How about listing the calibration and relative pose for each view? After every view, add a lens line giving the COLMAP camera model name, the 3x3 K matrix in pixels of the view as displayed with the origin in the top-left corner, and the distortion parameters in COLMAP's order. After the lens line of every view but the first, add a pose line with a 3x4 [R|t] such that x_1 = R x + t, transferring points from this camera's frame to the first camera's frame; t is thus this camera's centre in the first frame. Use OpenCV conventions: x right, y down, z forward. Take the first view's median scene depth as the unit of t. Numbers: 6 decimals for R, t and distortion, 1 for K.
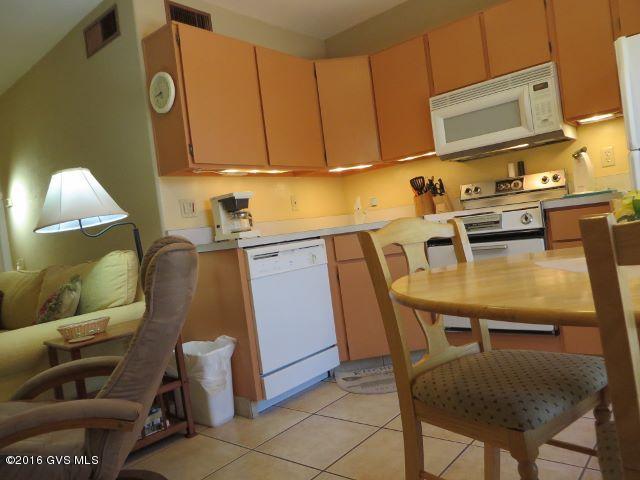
lens RADIAL K [[478.9, 0, 319.8], [0, 478.9, 239.9], [0, 0, 1]] dist [-0.015990, 0.000466]
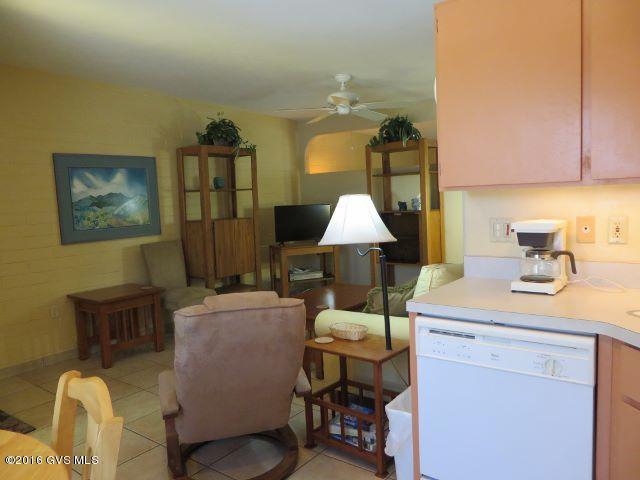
lens RADIAL K [[478.9, 0, 314.6], [0, 478.9, 236.4], [0, 0, 1]] dist [-0.015990, 0.000466]
pose [[0.042703, 0.204231, -0.977991, 0.455286], [0.022165, 0.978449, 0.205295, -0.215424], [0.998842, -0.030444, 0.037256, 0.661520]]
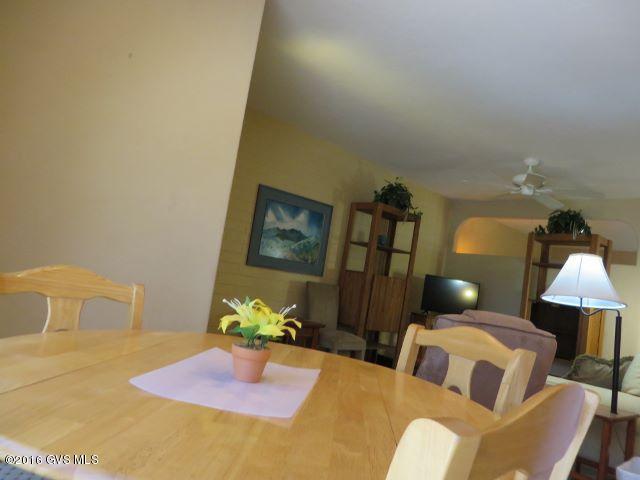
lens RADIAL K [[478.9, 0, 317.7], [0, 478.9, 234.8], [0, 0, 1]] dist [-0.015990, 0.000466]
pose [[-0.150904, 0.009587, -0.988502, 0.550709], [-0.154324, 0.987465, 0.033136, -0.100253], [0.976428, 0.157550, -0.147533, 0.405464]]
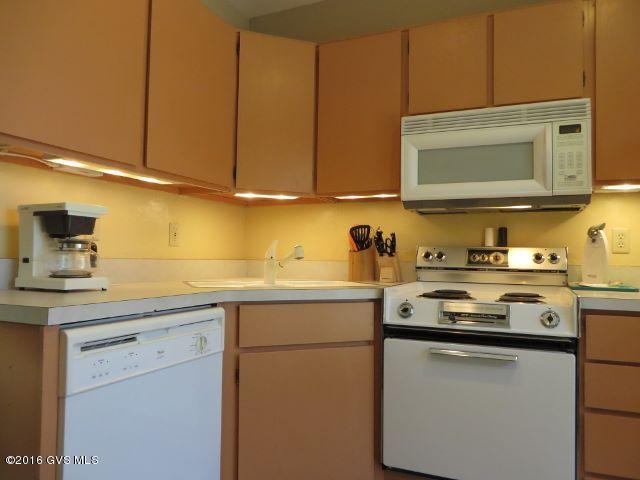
lens RADIAL K [[478.9, 0, 319.8], [0, 478.9, 241.0], [0, 0, 1]] dist [-0.015990, 0.000466]
pose [[0.951174, 0.148957, 0.270332, -0.047722], [-0.129849, 0.987679, -0.087349, -0.045213], [-0.280013, 0.047982, 0.958796, 0.399502]]
